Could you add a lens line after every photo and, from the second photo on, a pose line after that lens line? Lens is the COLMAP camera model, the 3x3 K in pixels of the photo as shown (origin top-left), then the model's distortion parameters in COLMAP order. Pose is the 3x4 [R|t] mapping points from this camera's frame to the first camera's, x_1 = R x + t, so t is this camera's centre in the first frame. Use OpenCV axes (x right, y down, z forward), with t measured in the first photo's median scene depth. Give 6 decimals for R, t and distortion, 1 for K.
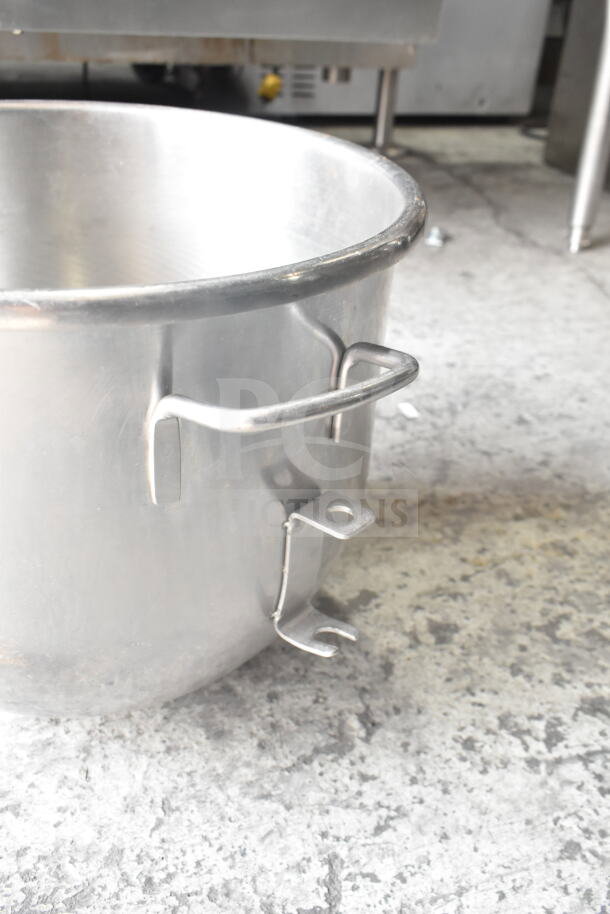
lens RADIAL K [[816.3, 0, 313.7], [0, 816.3, 481.8], [0, 0, 1]] dist [-0.028734, 0.014596]
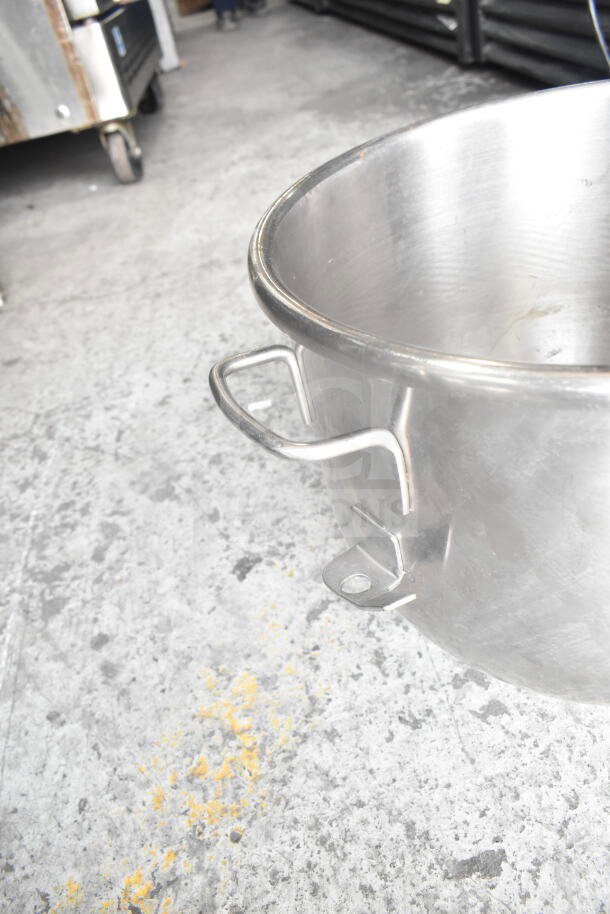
lens RADIAL K [[693.5, 0, 299.2], [0, 693.5, 452.0], [0, 0, 1]] dist [-0.020470, 0.014666]
pose [[0.221350, -0.688597, 0.690535, -0.969284], [0.708539, 0.600096, 0.371291, -0.618029], [-0.670058, 0.407086, 0.620729, 0.684212]]
